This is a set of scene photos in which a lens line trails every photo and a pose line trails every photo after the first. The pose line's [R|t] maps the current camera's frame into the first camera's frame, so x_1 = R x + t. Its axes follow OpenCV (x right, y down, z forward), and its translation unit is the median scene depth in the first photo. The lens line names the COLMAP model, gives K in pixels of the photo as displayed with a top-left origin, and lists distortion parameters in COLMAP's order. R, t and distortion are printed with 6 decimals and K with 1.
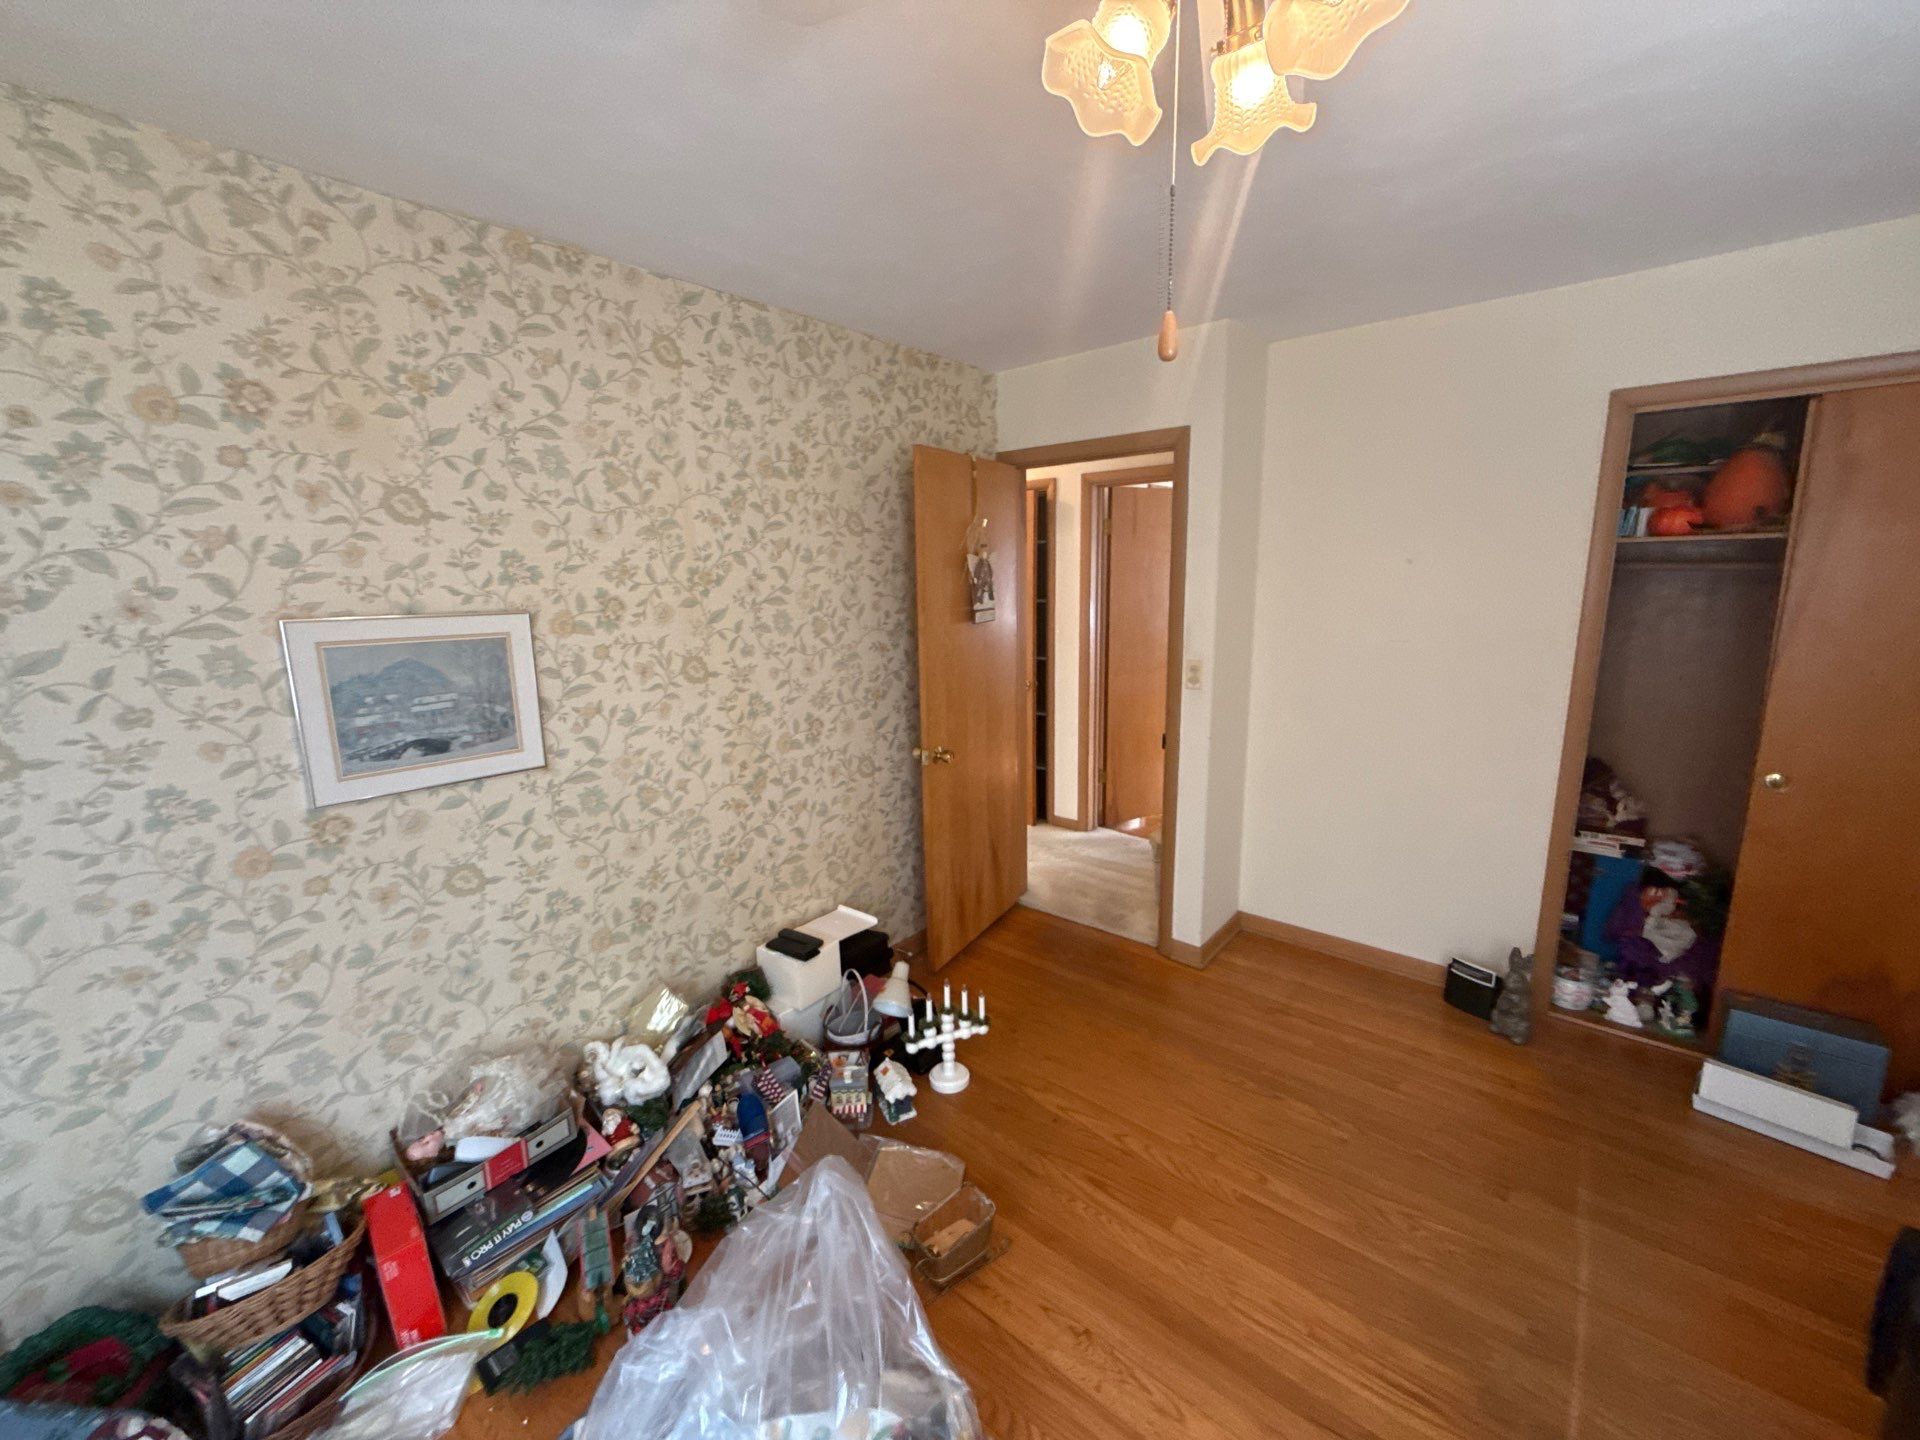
lens RADIAL K [[765.2, 0, 959.3], [0, 765.2, 718.2], [0, 0, 1]] dist [-0.000268, 0.000242]
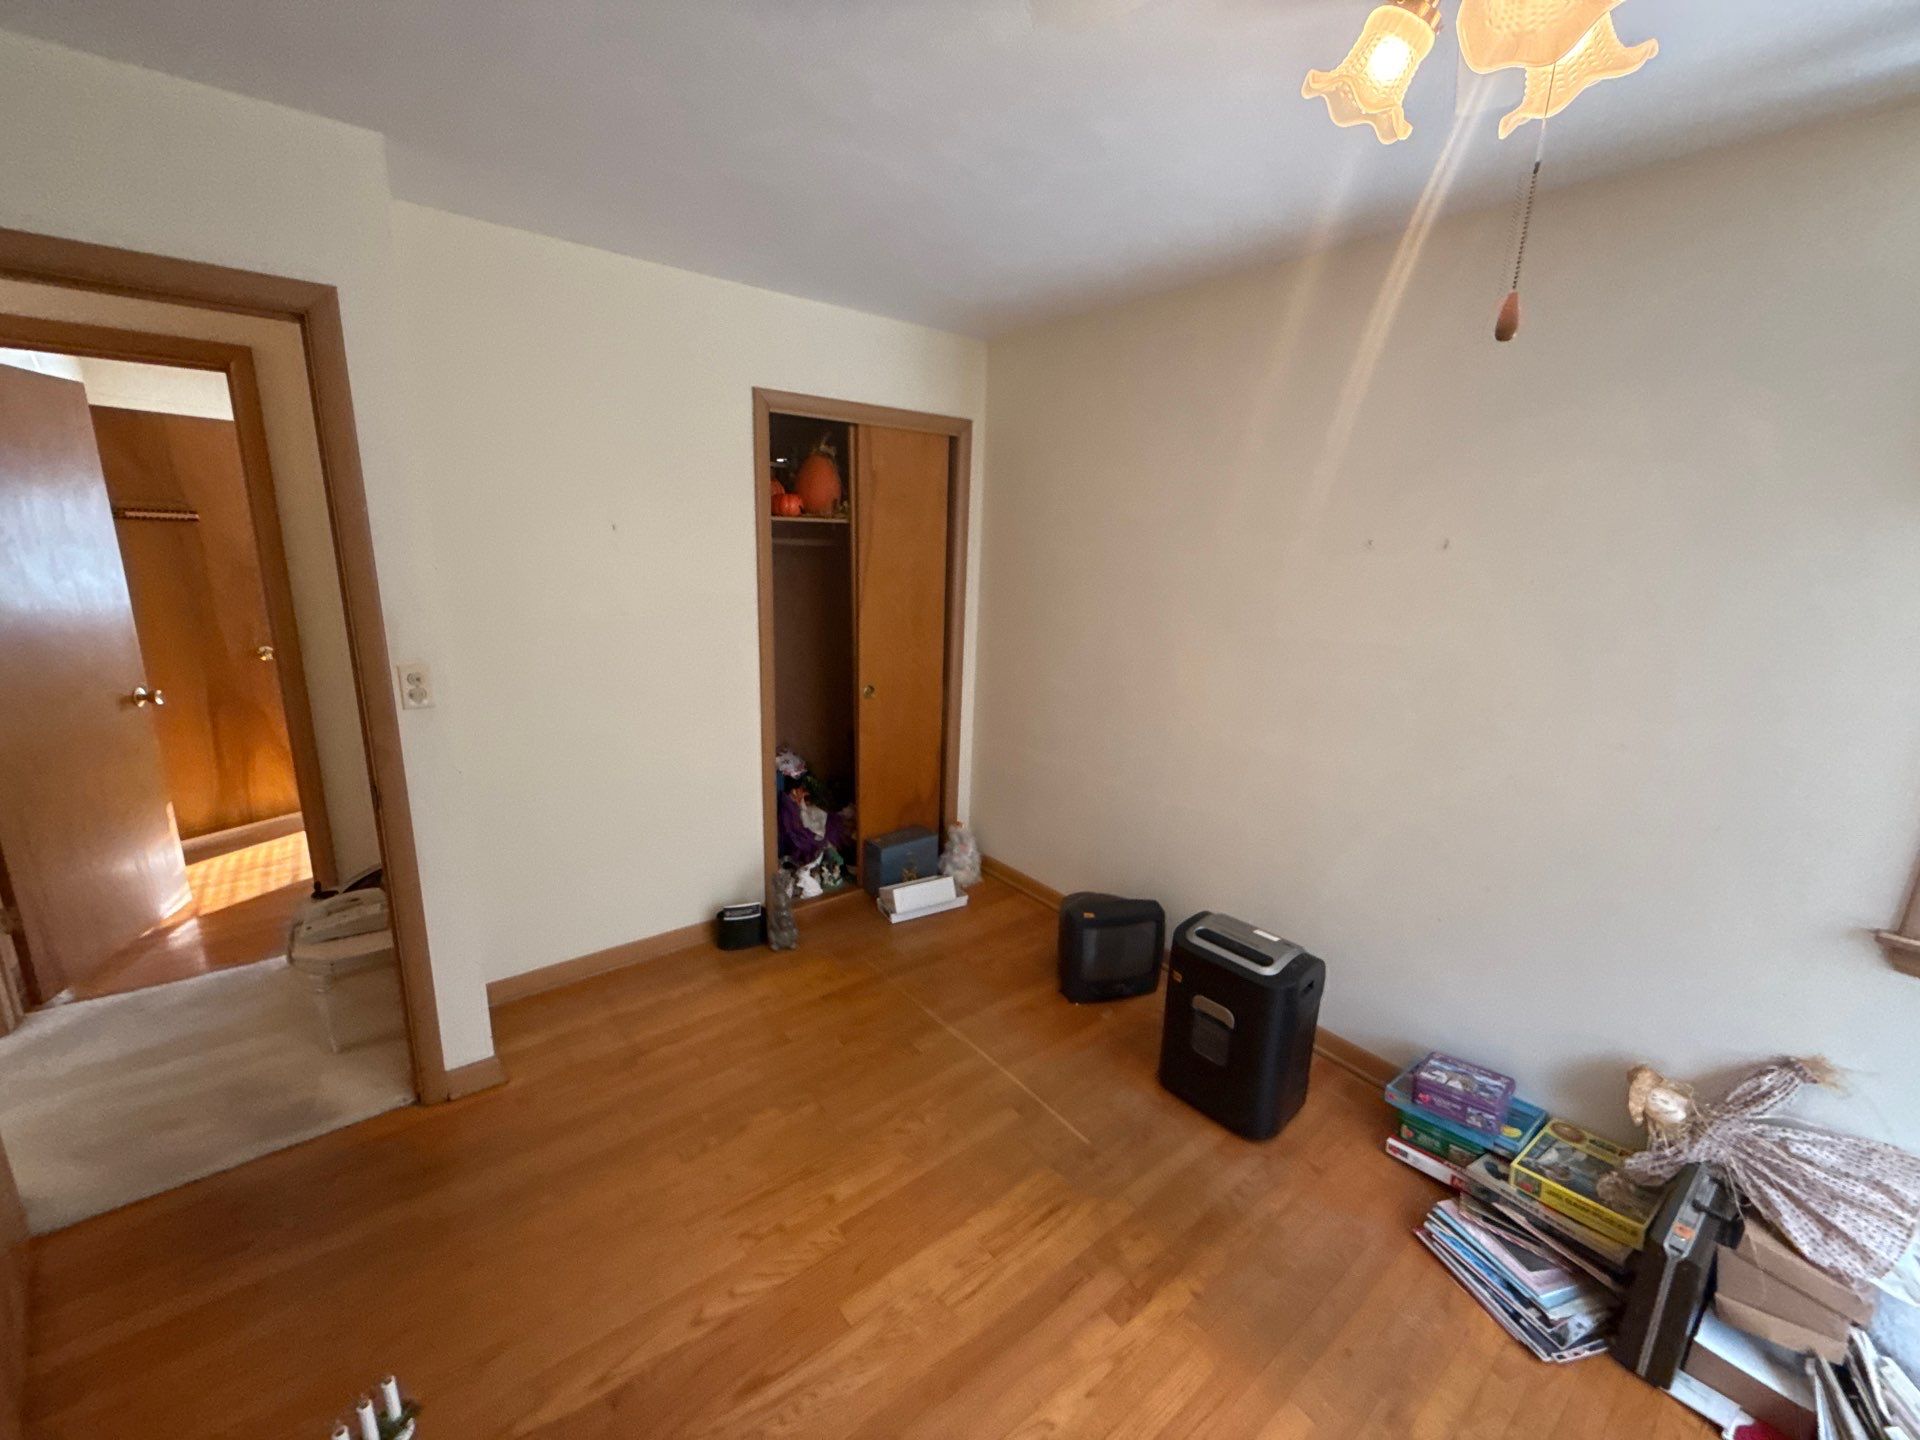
lens RADIAL K [[765.2, 0, 958.1], [0, 765.2, 715.5], [0, 0, 1]] dist [-0.000268, 0.000242]
pose [[0.196980, -0.196897, 0.960432, -0.334274], [0.155737, 0.973471, 0.167630, -0.096116], [-0.967959, 0.116555, 0.222418, 0.545795]]
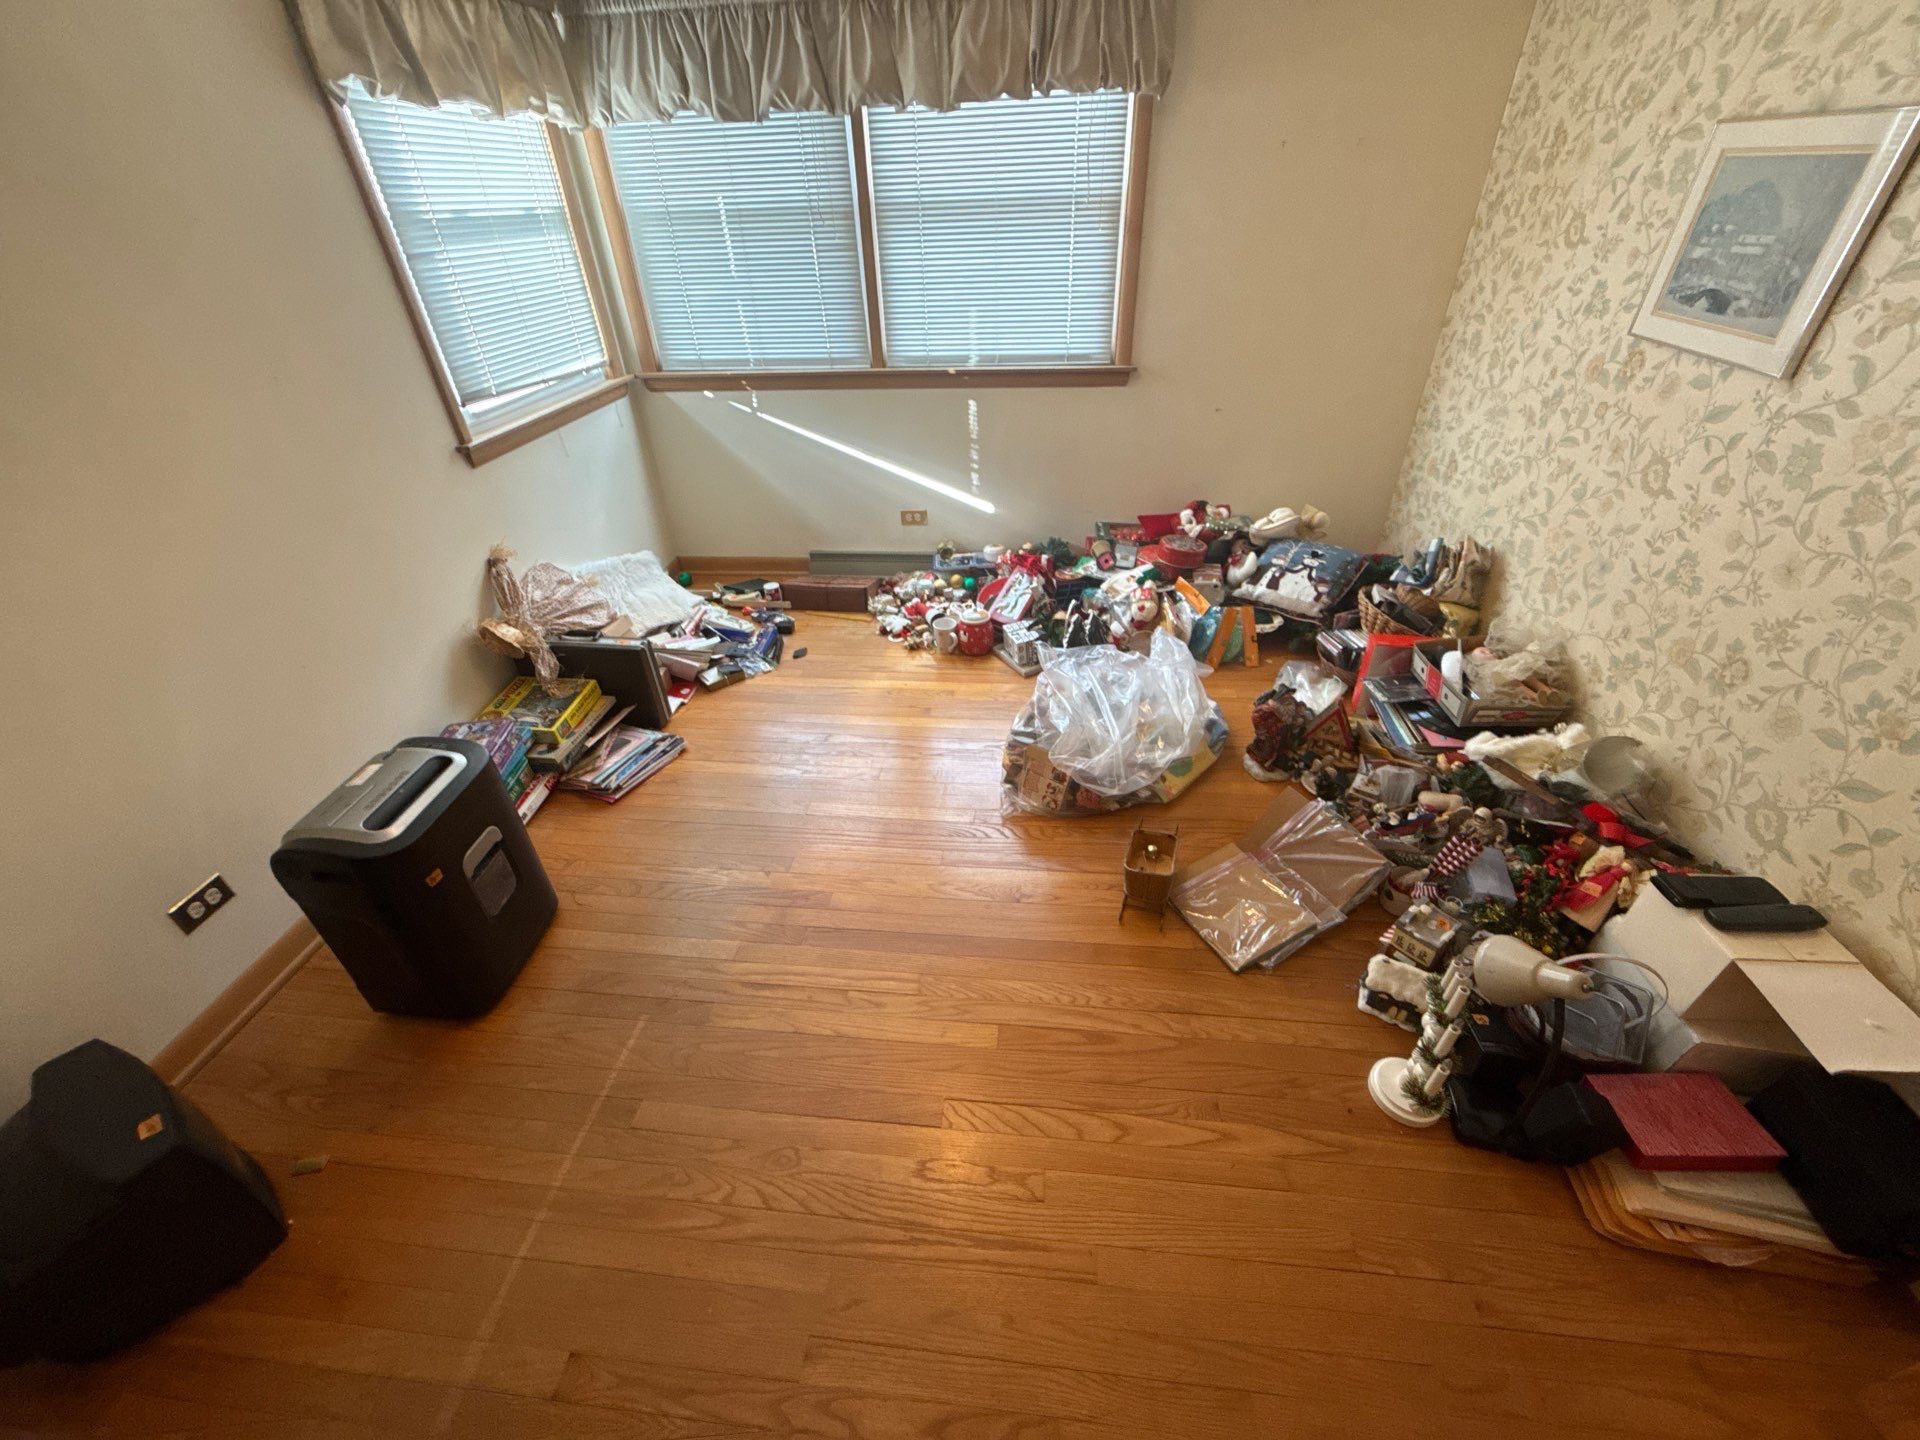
lens RADIAL K [[765.2, 0, 956.6], [0, 765.2, 719.4], [0, 0, 1]] dist [-0.000268, 0.000242]
pose [[-0.829827, 0.355940, -0.429760, 0.496912], [-0.057062, 0.711987, 0.699870, -0.158745], [0.555095, 0.605294, -0.570516, 1.109342]]
